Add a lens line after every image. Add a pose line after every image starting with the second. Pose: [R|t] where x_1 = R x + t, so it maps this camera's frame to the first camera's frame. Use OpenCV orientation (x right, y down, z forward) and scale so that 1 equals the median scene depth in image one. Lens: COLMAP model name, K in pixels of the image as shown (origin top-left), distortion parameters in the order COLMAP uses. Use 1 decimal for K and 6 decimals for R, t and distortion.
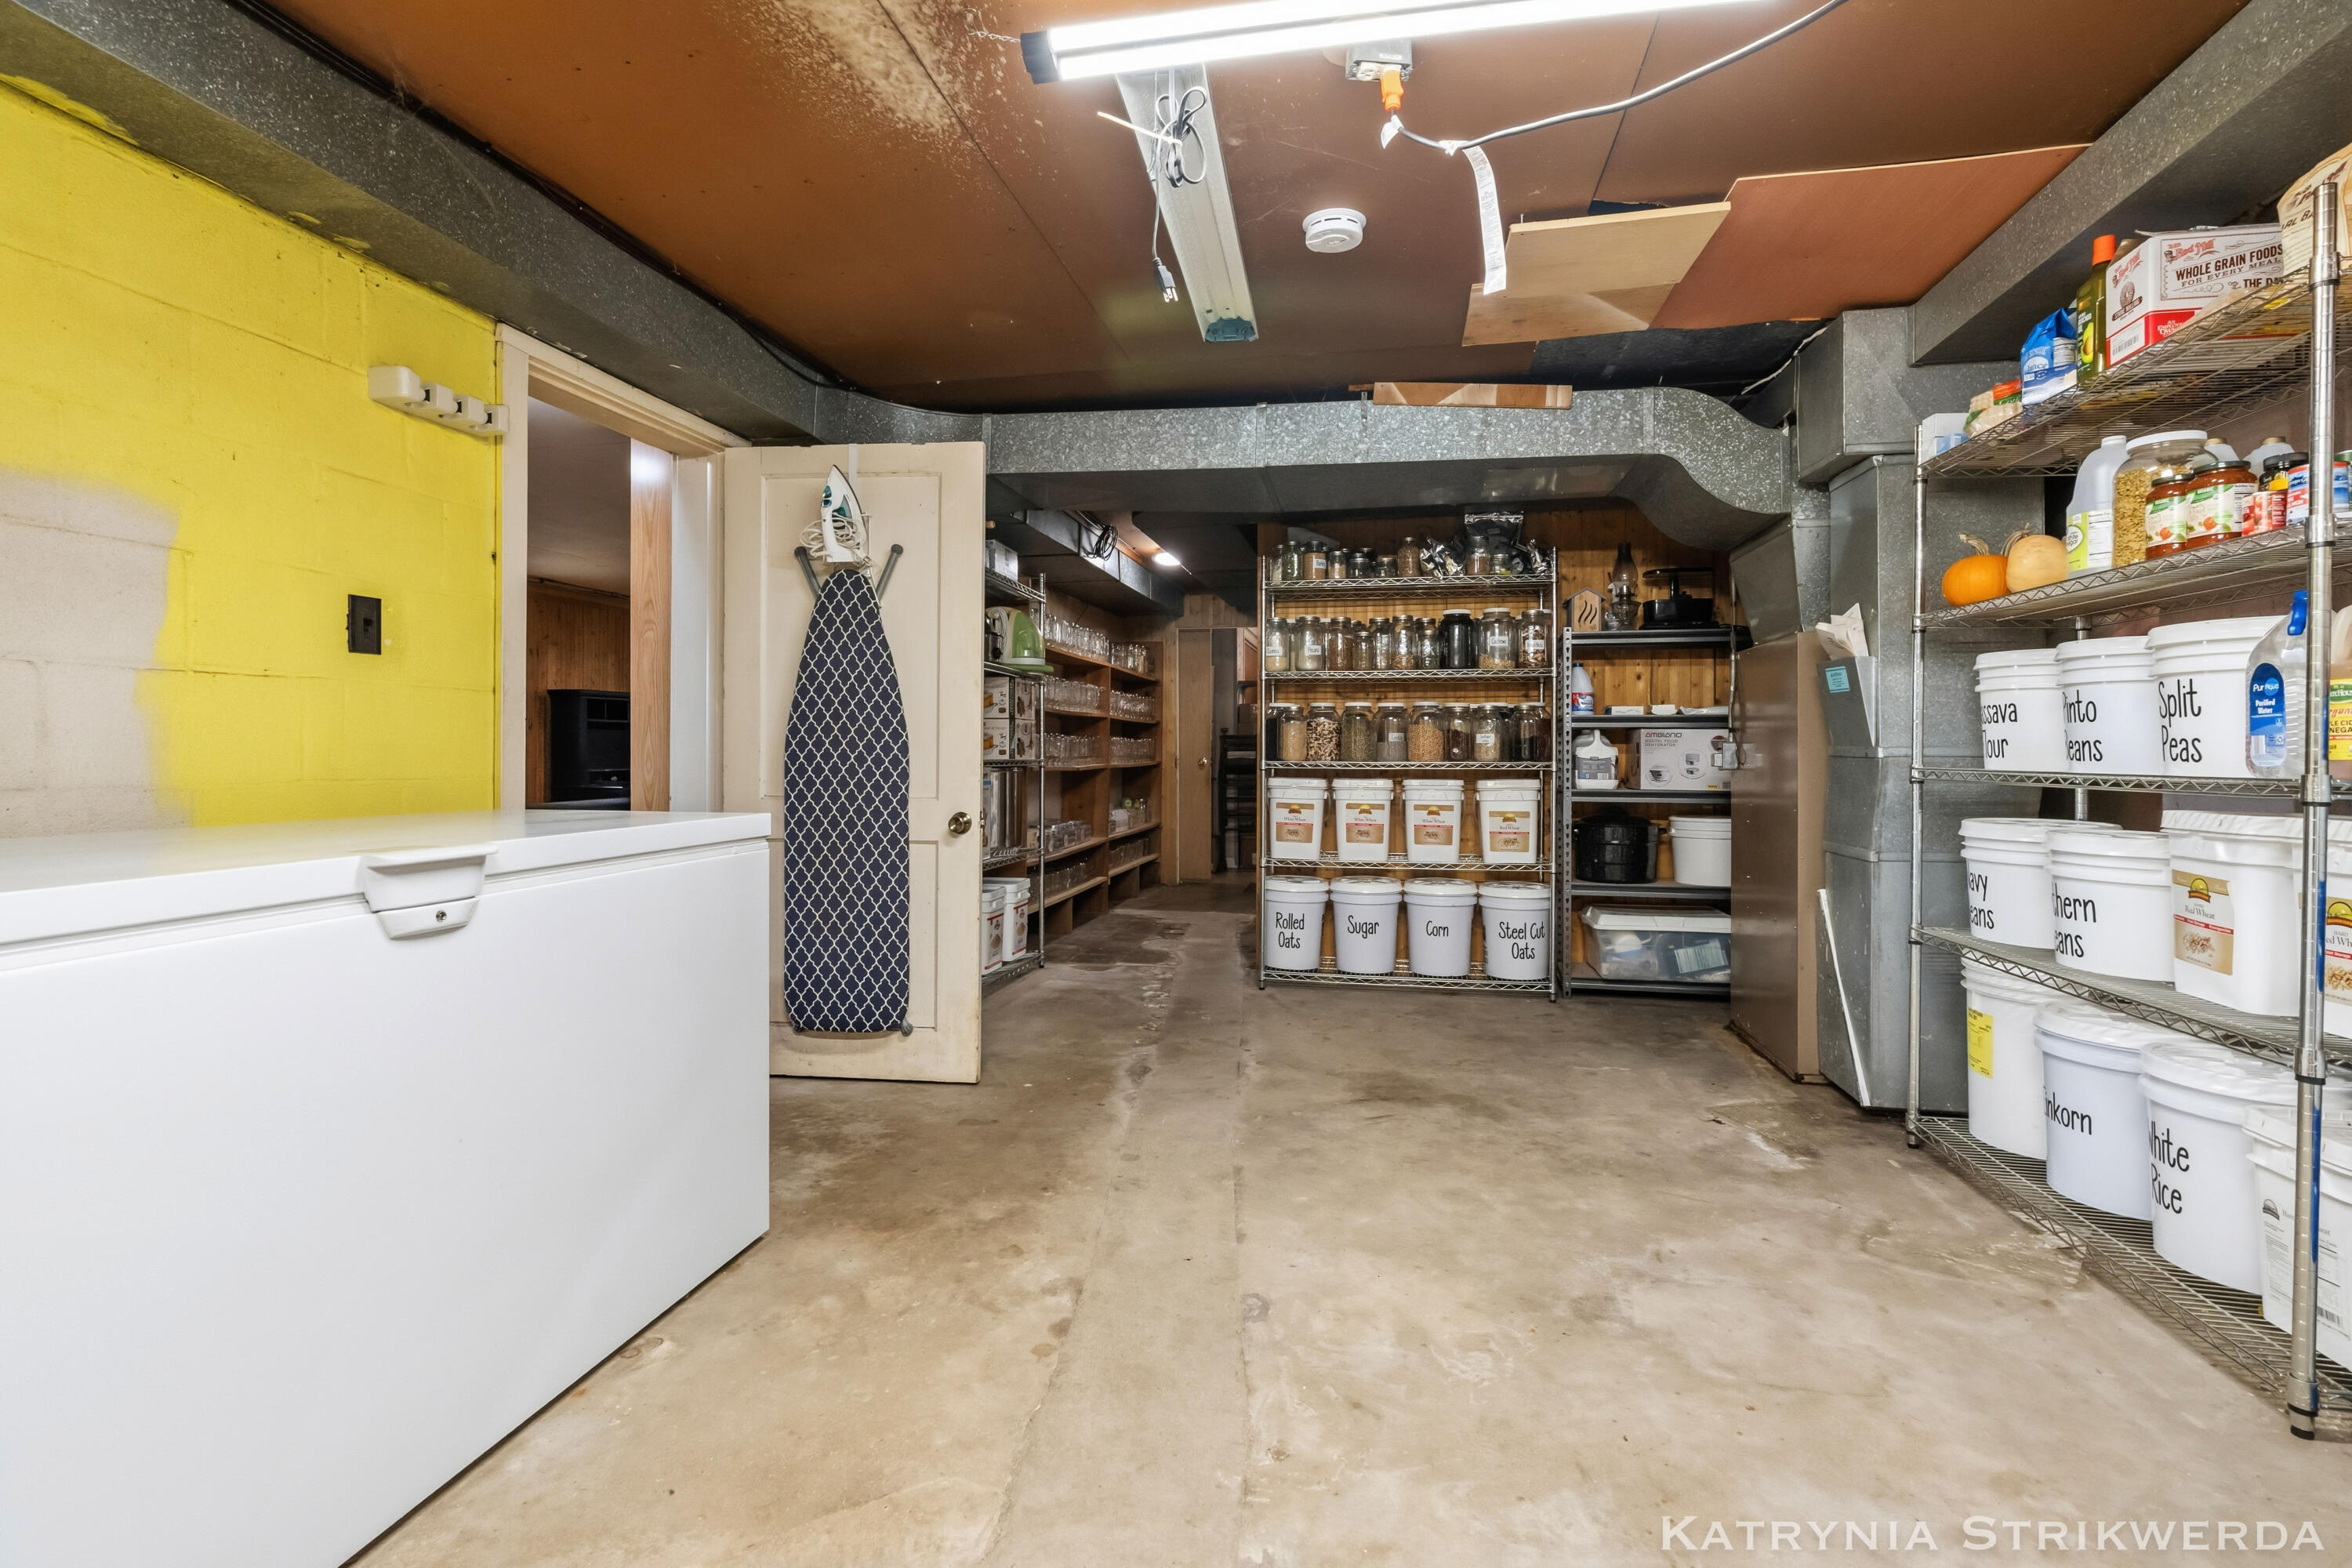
lens RADIAL K [[1074.5, 0, 1186.1], [0, 1074.5, 750.1], [0, 0, 1]] dist [-0.009450, 0.003737]
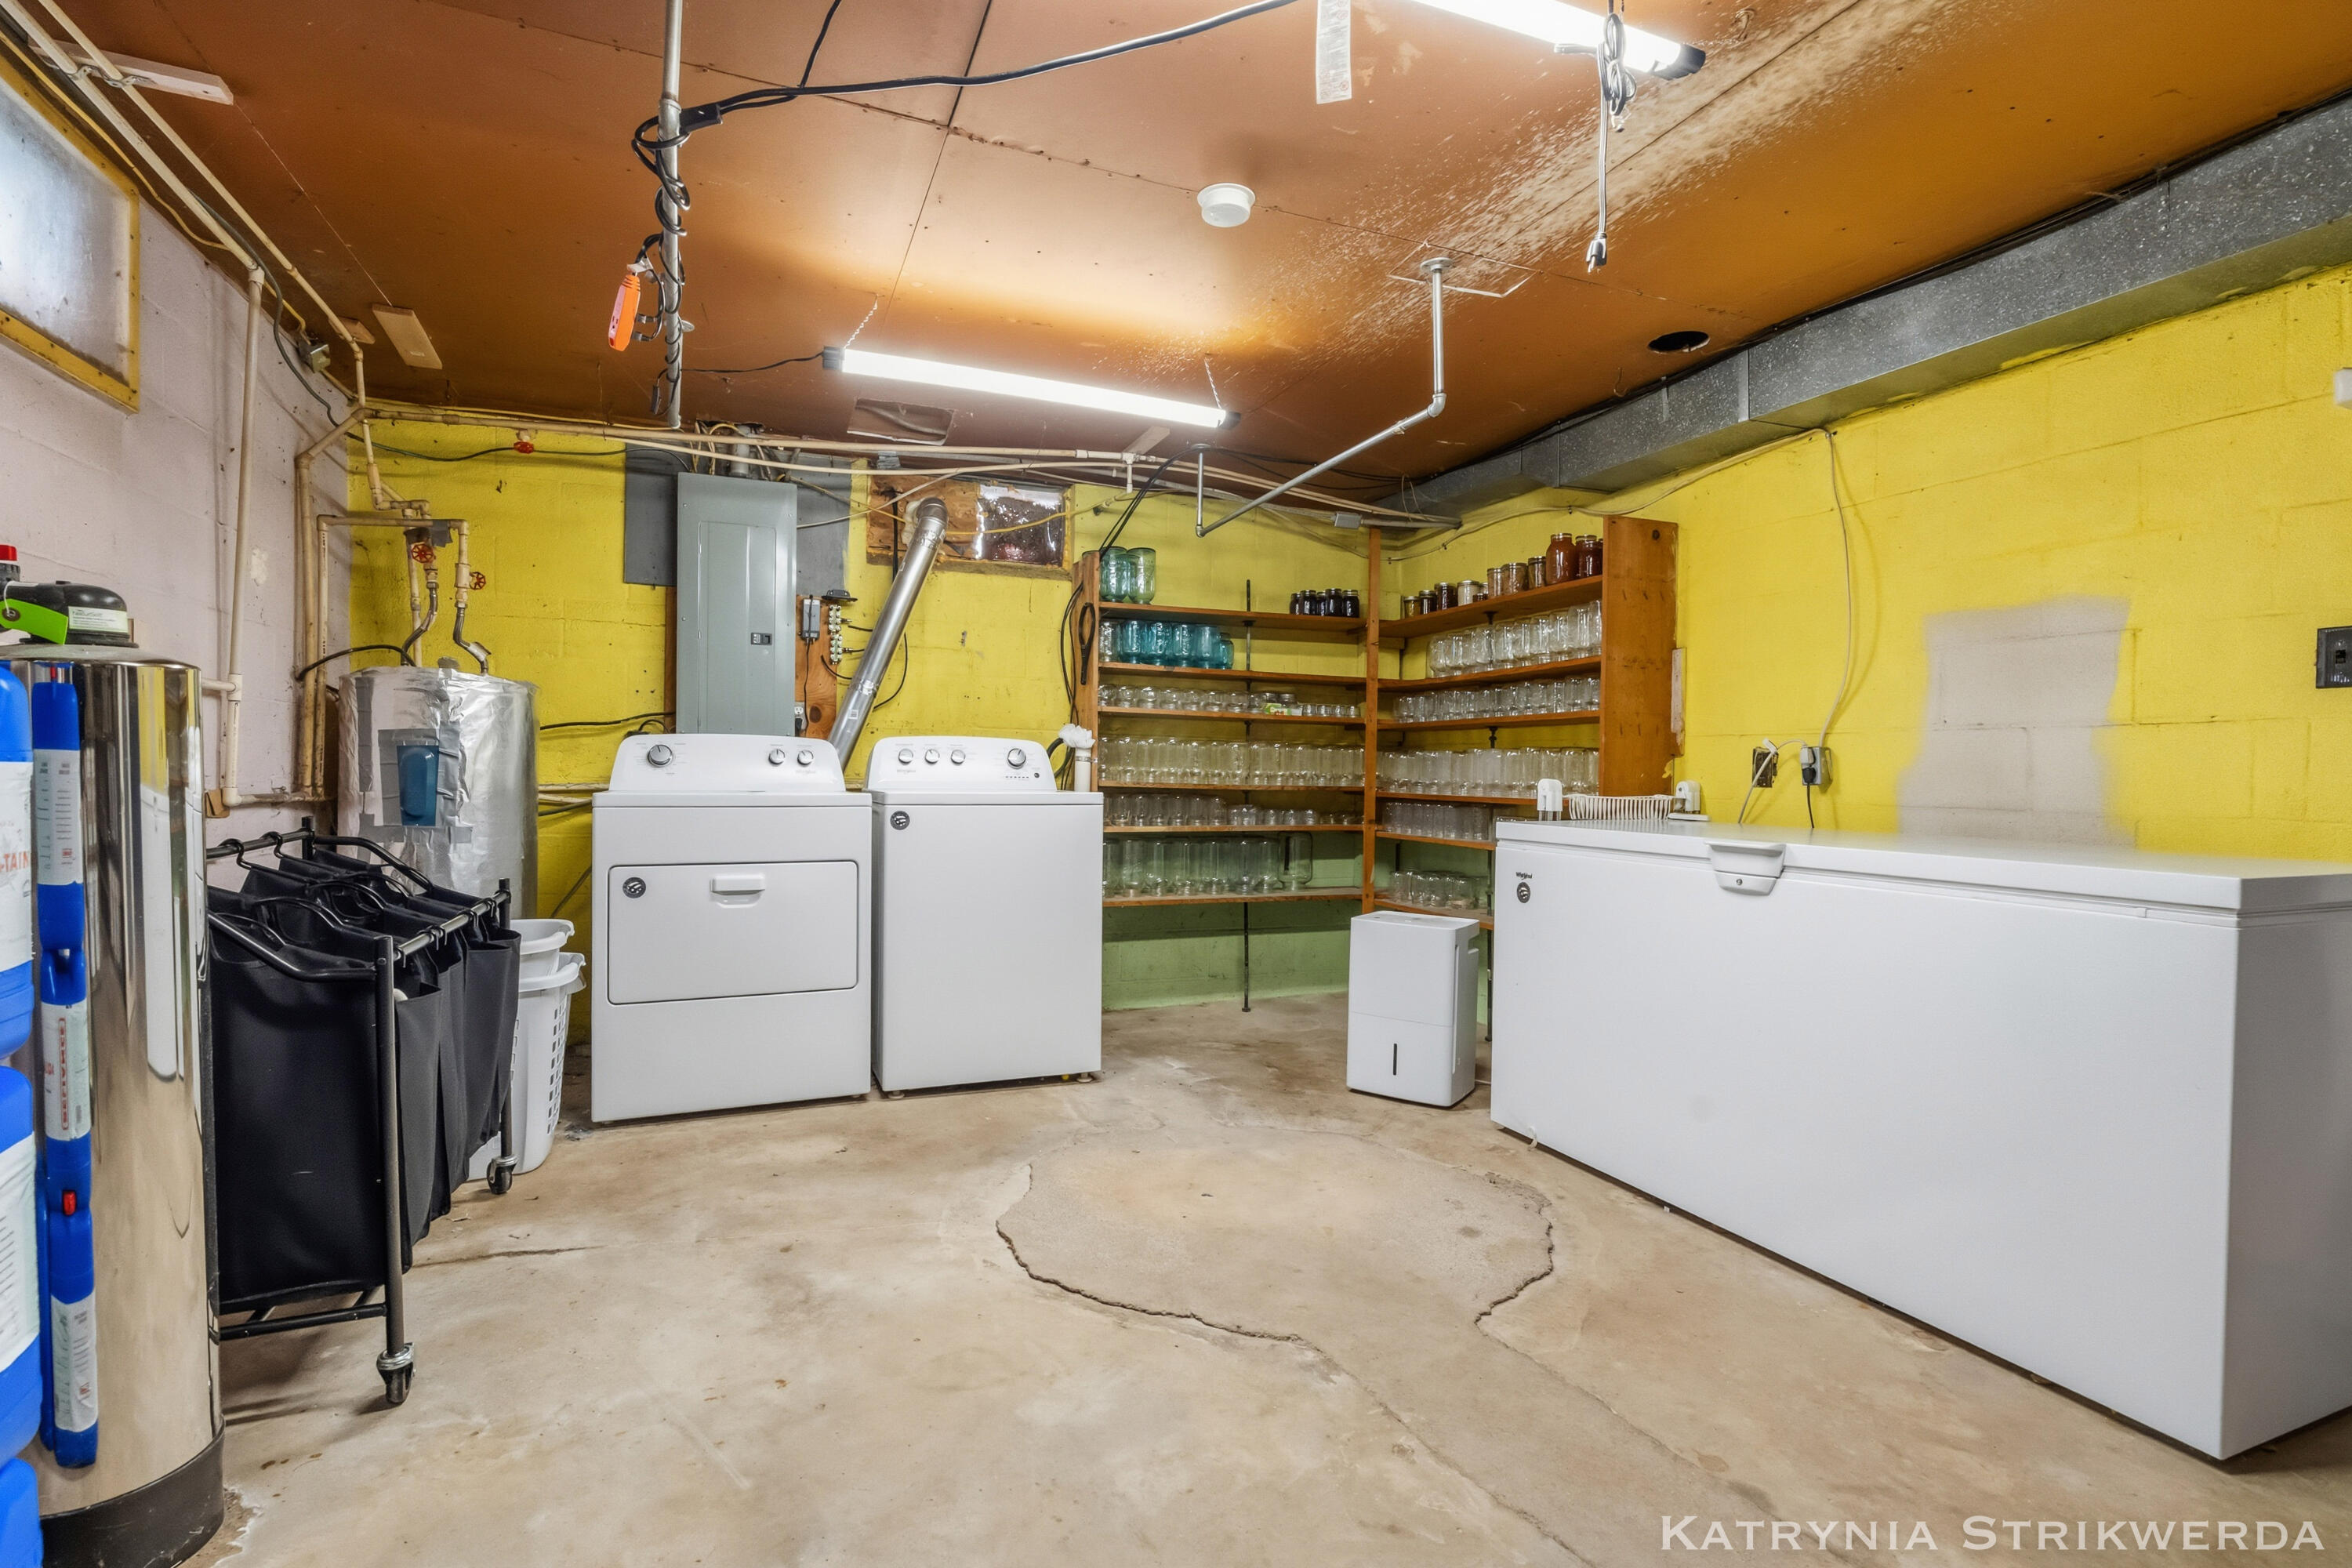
lens RADIAL K [[1074.5, 0, 1191.6], [0, 1074.5, 808.7], [0, 0, 1]] dist [-0.009450, 0.003737]
pose [[-0.832560, 0.005953, -0.553903, 0.574320], [-0.017833, 0.999136, 0.037542, -0.002235], [0.553647, 0.041134, -0.831735, 1.194555]]
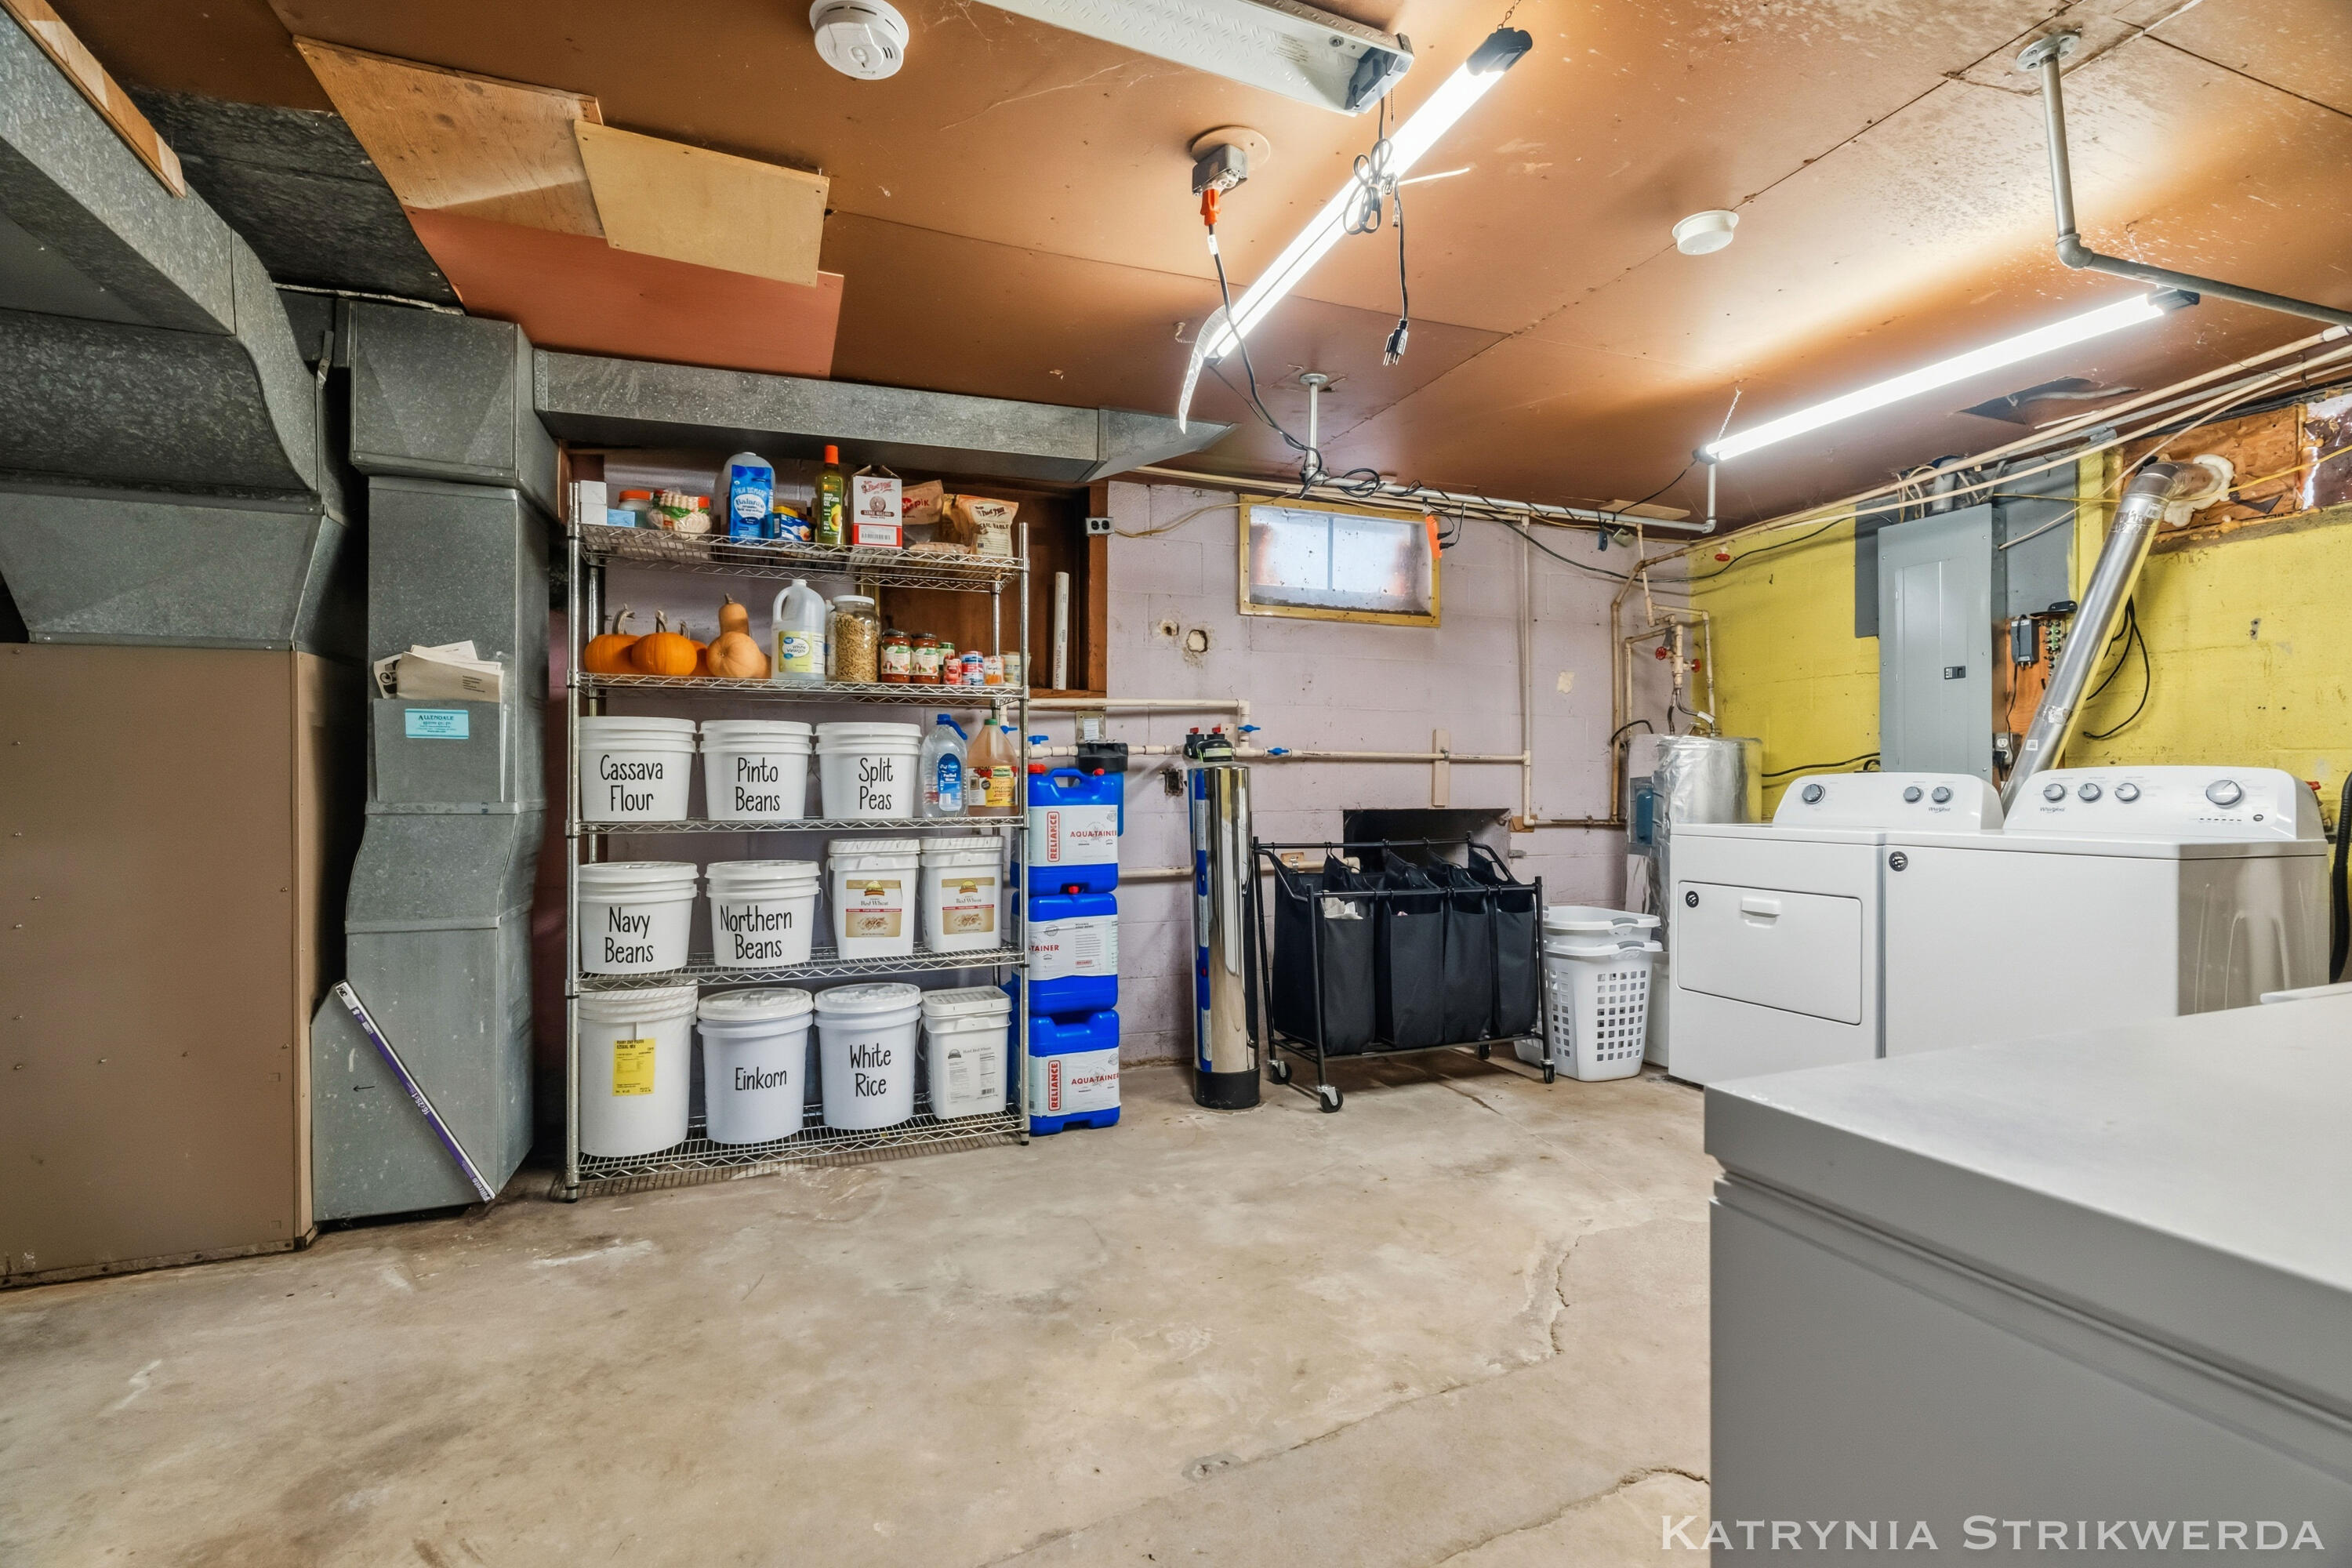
lens RADIAL K [[1074.5, 0, 1160.3], [0, 1074.5, 778.2], [0, 0, 1]] dist [-0.009450, 0.003737]
pose [[-0.519655, 0.000545, 0.854376, -0.570354], [-0.000202, 1.000000, -0.000760, -0.029884], [-0.854376, -0.000568, -0.519655, 1.297411]]
